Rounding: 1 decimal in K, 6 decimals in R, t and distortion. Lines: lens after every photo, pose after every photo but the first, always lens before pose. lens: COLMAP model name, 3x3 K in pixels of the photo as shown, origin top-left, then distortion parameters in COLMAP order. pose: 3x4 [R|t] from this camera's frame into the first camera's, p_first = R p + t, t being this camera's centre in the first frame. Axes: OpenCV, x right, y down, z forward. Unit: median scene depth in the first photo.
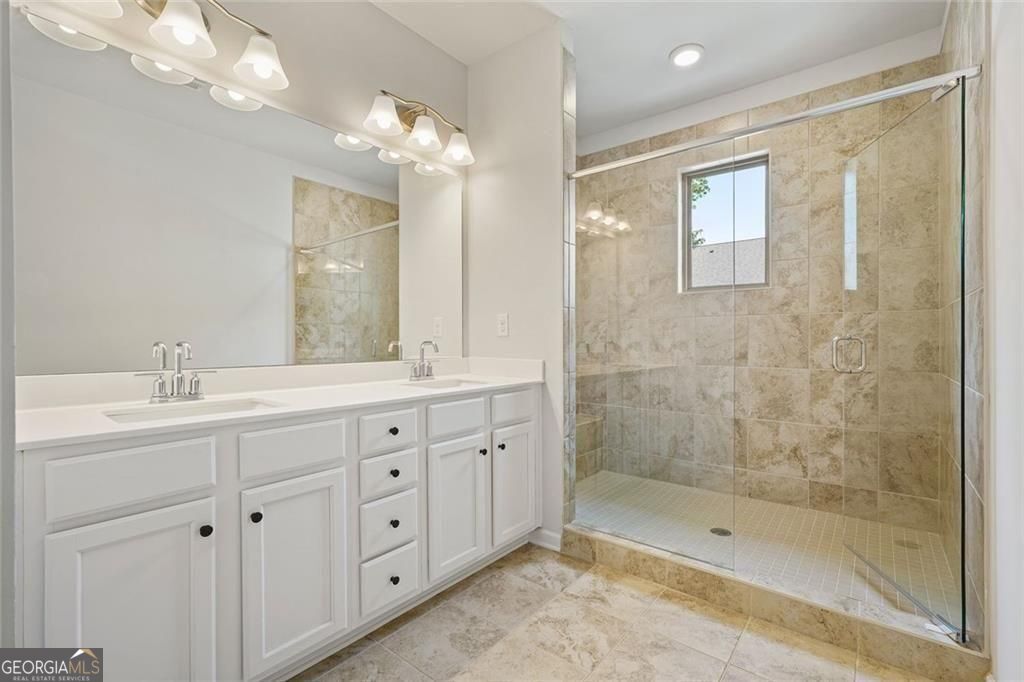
lens RADIAL K [[461.4, 0, 513.8], [0, 461.4, 343.8], [0, 0, 1]] dist [-0.003264, -0.000296]
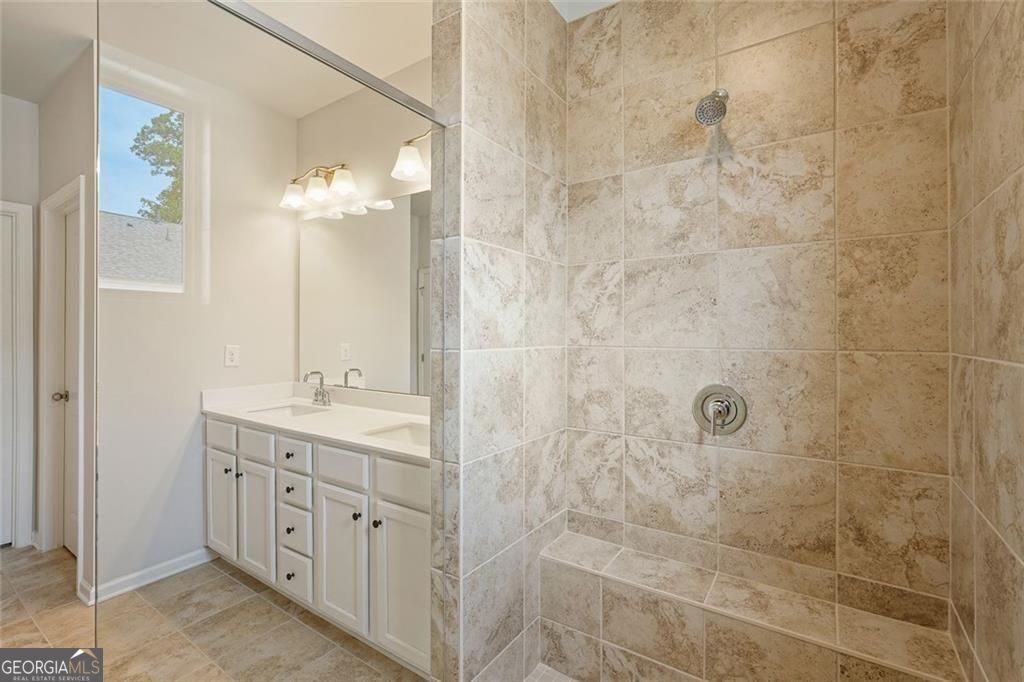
lens RADIAL K [[454.3, 0, 513.0], [0, 454.3, 335.8], [0, 0, 1]] dist [-0.001515, 0.000020]
pose [[0.072457, 0.007450, -0.997344, 0.698357], [-0.002861, 0.999970, 0.007262, -0.098867], [0.997367, 0.002327, 0.072477, 1.059079]]
